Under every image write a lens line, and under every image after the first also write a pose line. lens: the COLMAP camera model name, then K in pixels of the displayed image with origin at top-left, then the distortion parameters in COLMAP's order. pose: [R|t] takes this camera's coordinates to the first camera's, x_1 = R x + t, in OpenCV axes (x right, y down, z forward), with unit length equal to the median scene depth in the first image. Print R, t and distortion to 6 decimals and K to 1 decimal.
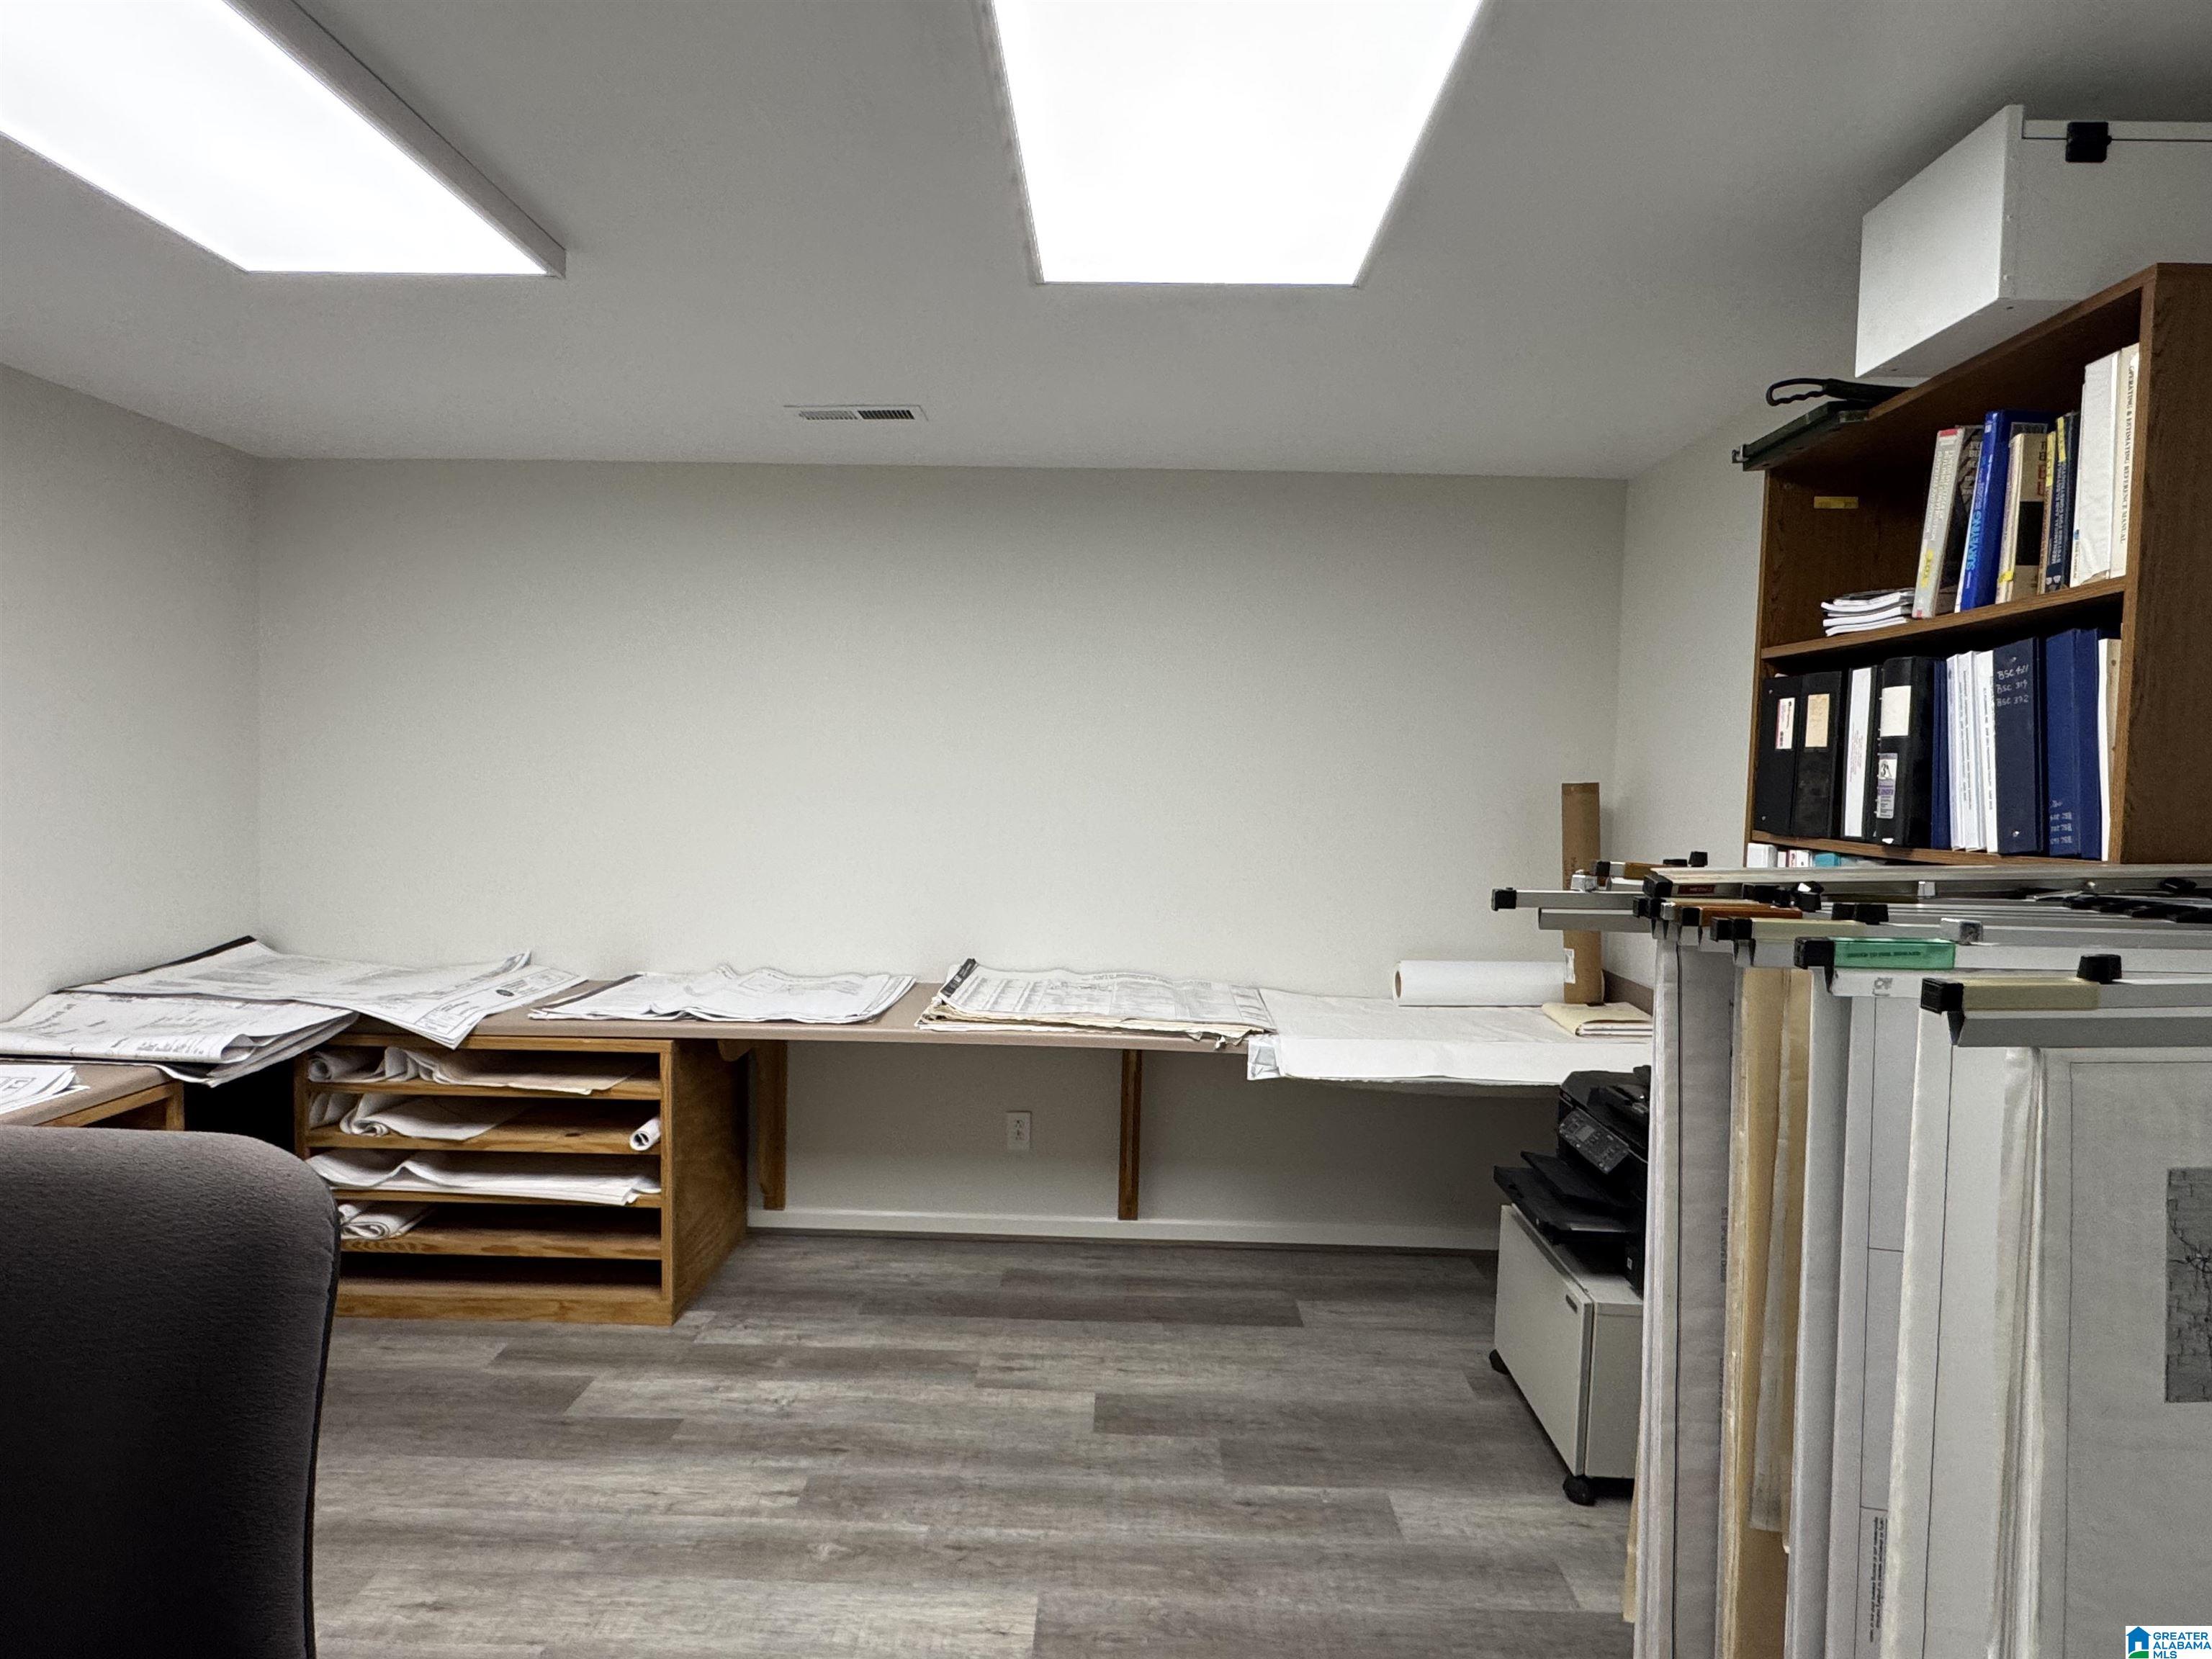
lens RADIAL K [[1209.9, 0, 1102.3], [0, 1209.9, 829.8], [0, 0, 1]] dist [-0.002314, 0.002020]
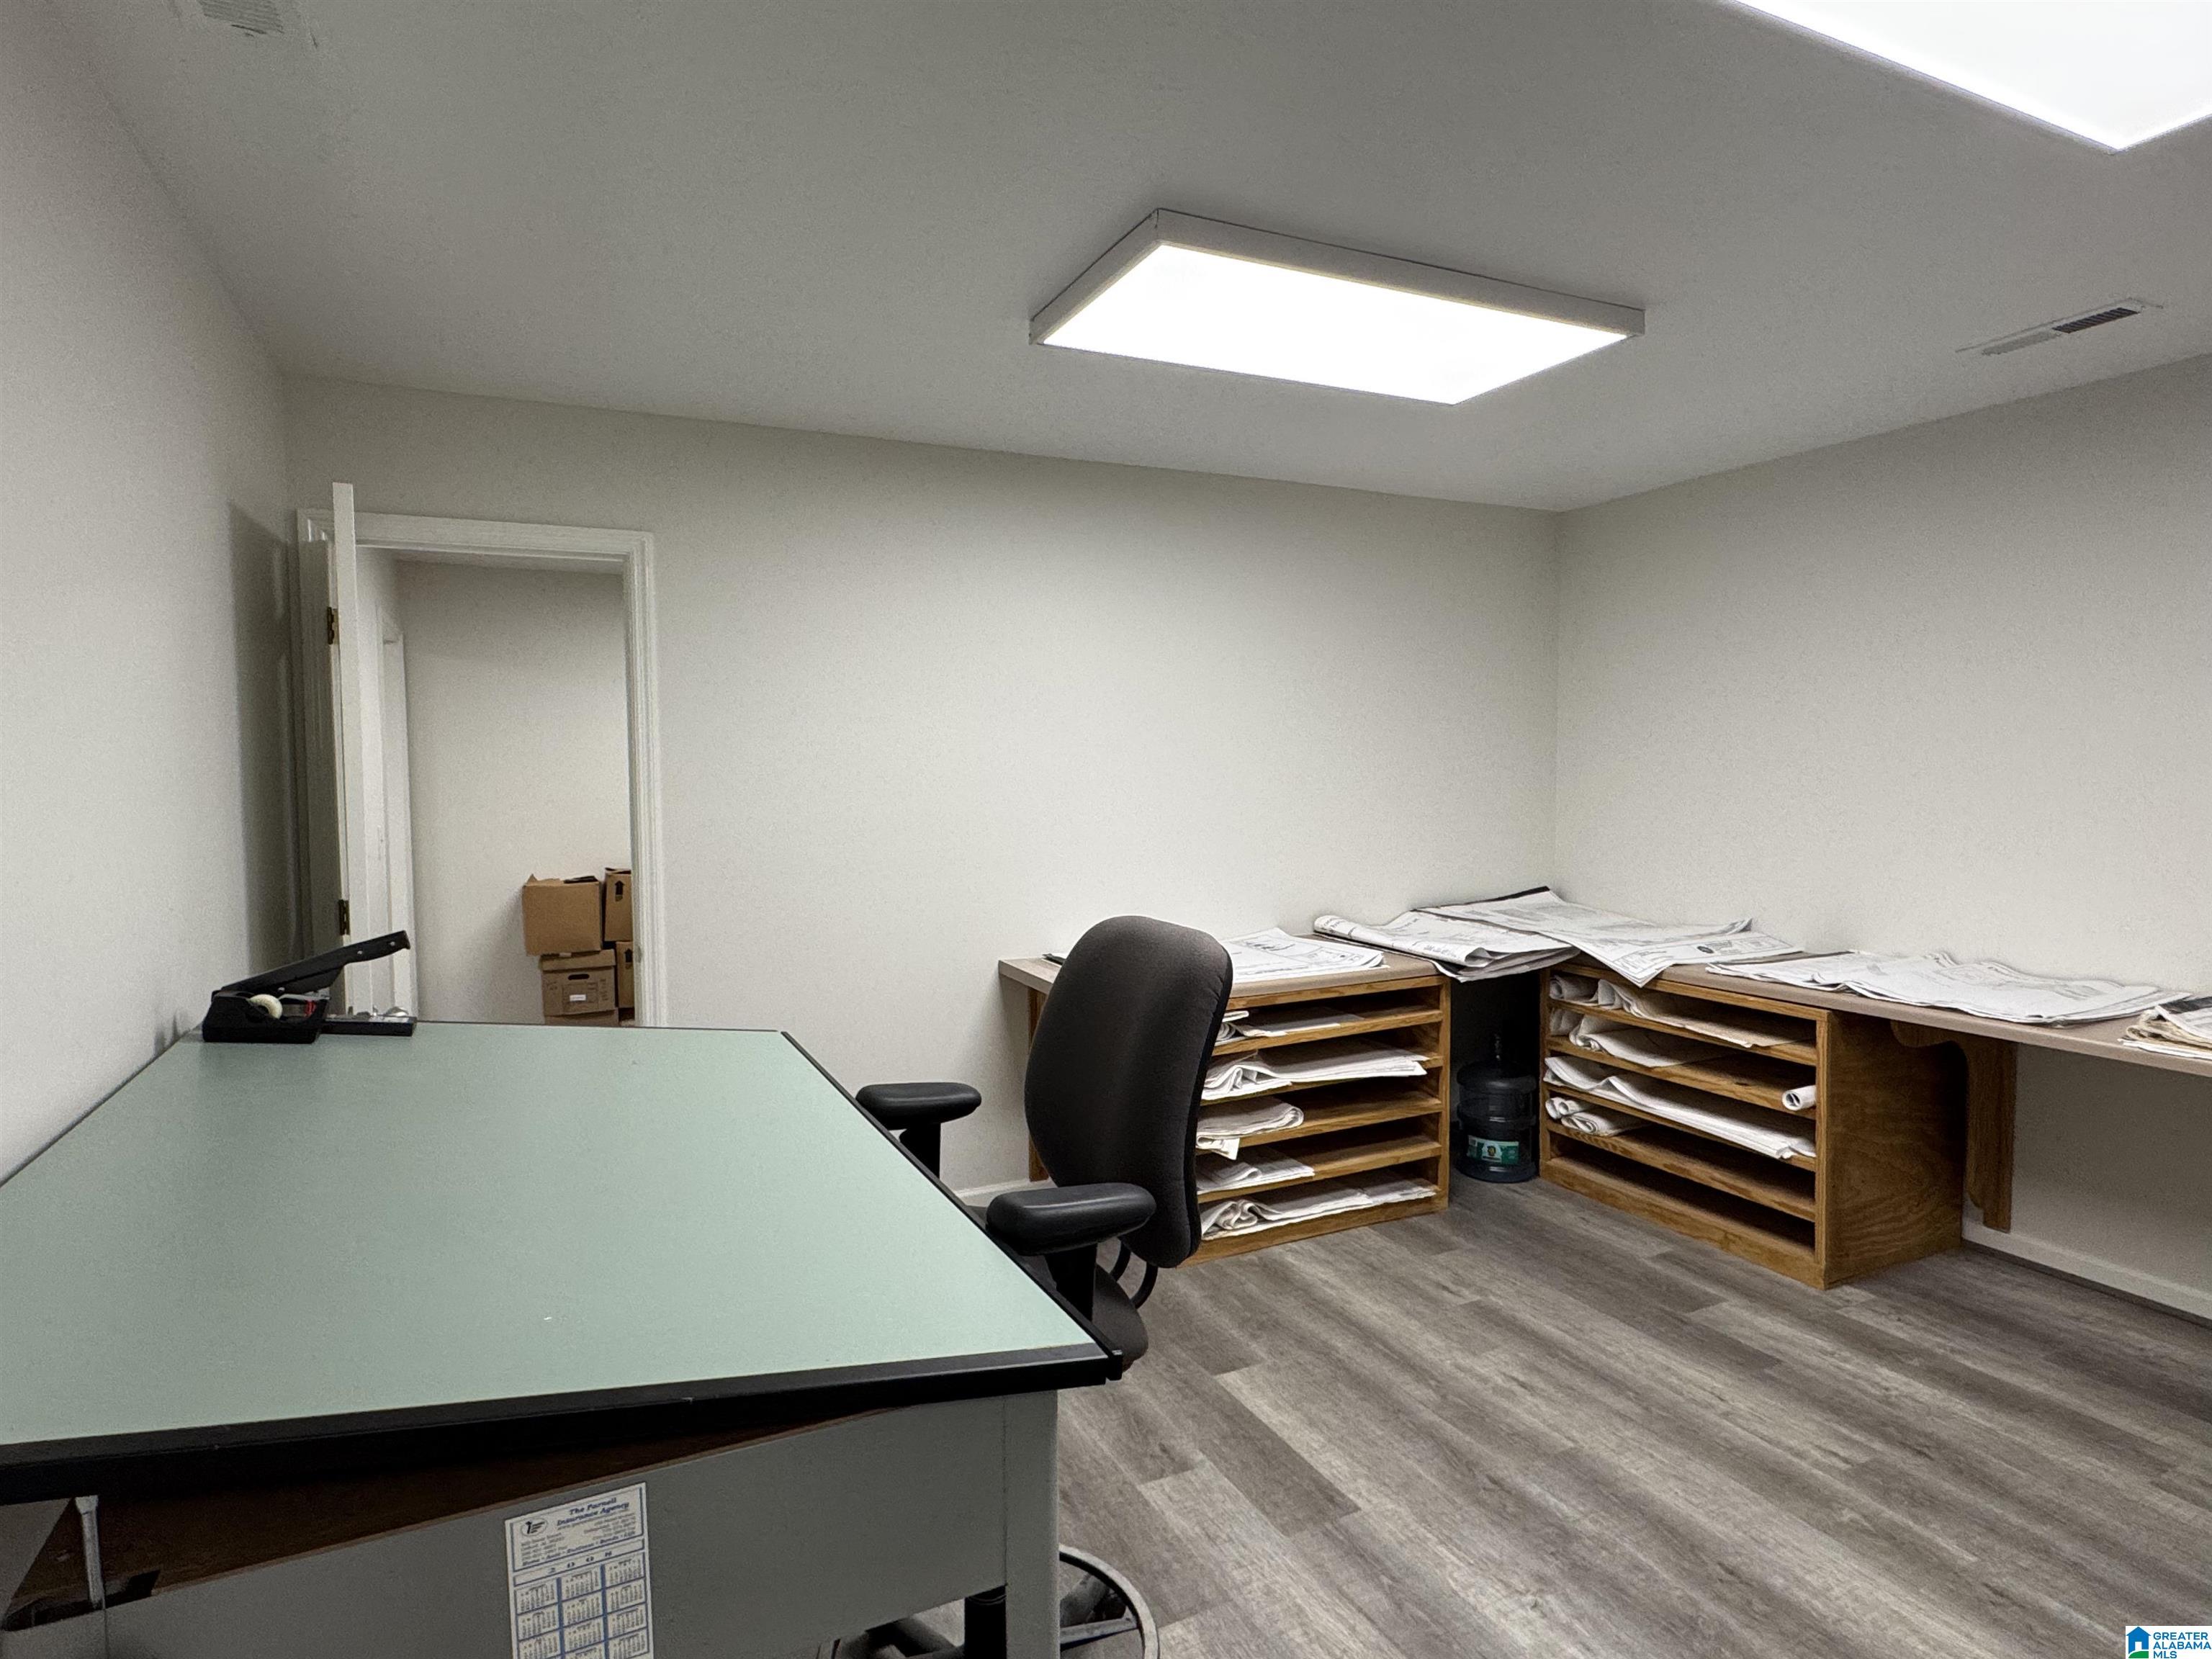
lens RADIAL K [[1209.9, 0, 1099.5], [0, 1209.9, 822.7], [0, 0, 1]] dist [-0.002314, 0.002020]
pose [[0.454710, 0.021824, -0.890372, 0.286972], [-0.020239, 0.999695, 0.014168, 0.014853], [0.890410, 0.011578, 0.455013, -0.012957]]
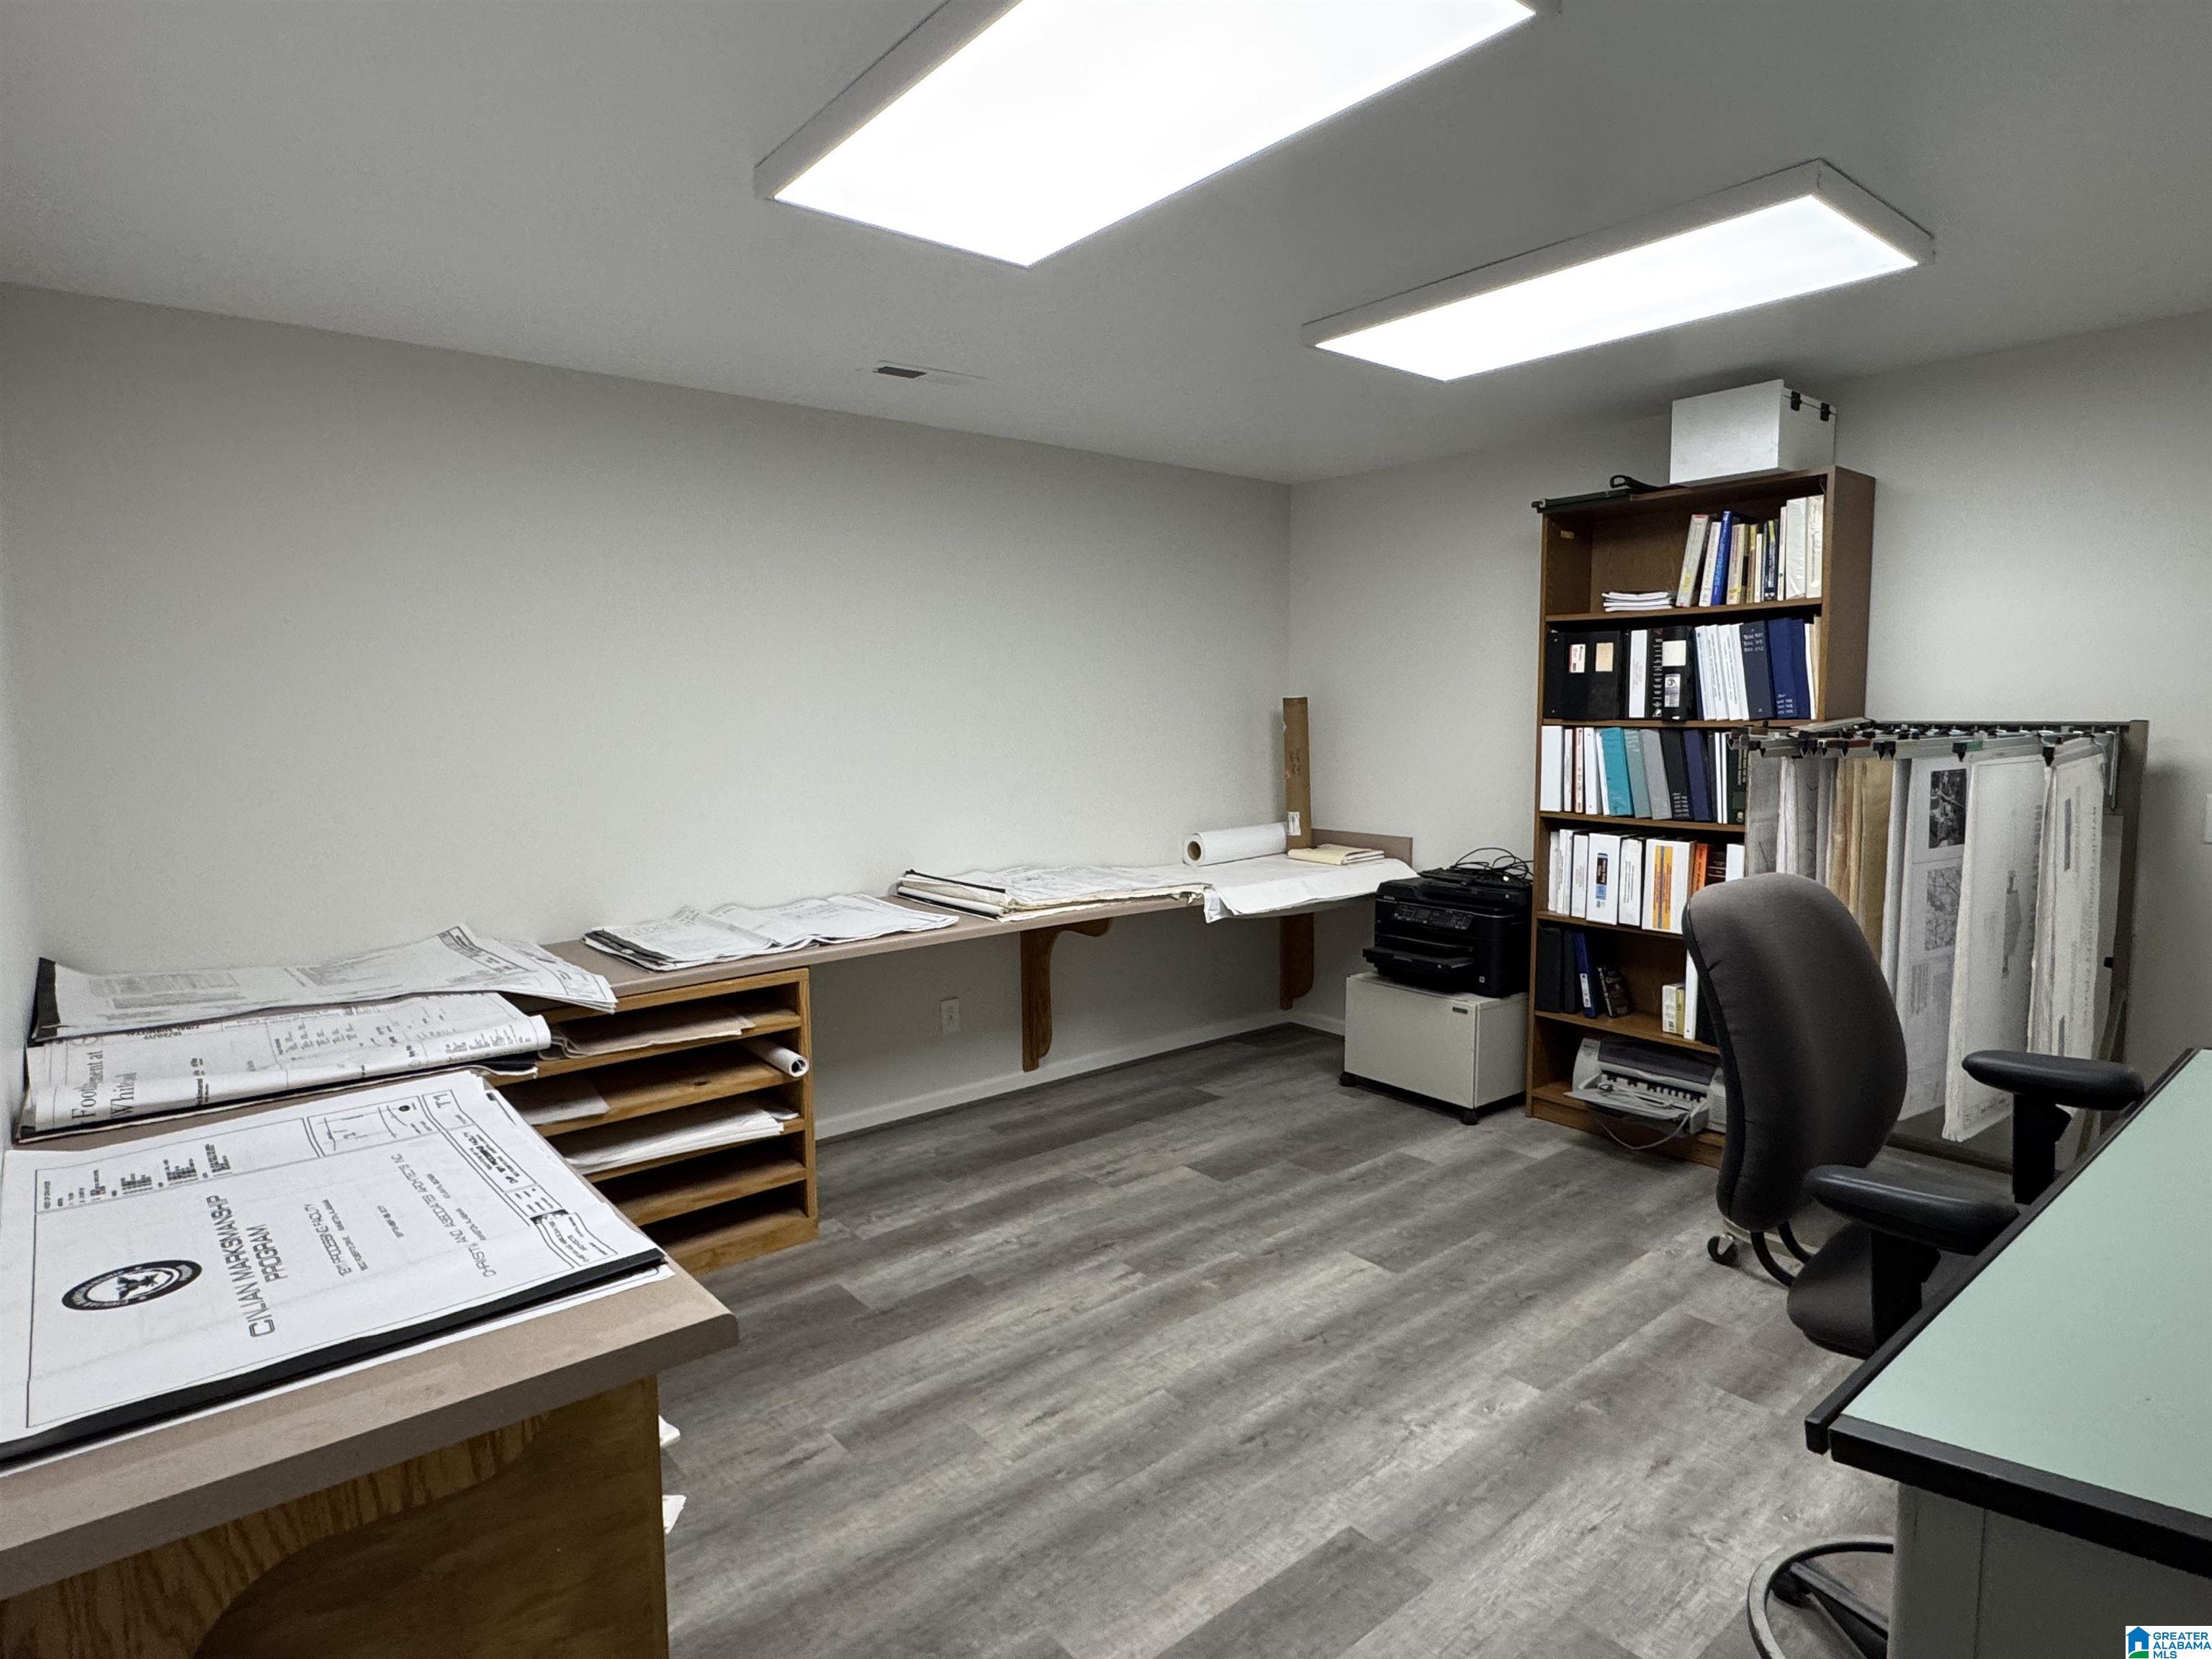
lens RADIAL K [[1209.9, 0, 1096.9], [0, 1209.9, 824.4], [0, 0, 1]] dist [-0.002314, 0.002020]
pose [[0.758124, -0.093147, 0.645423, -0.883353], [0.055940, 0.995387, 0.077946, -0.015893], [-0.649706, -0.022988, 0.759838, 0.059675]]
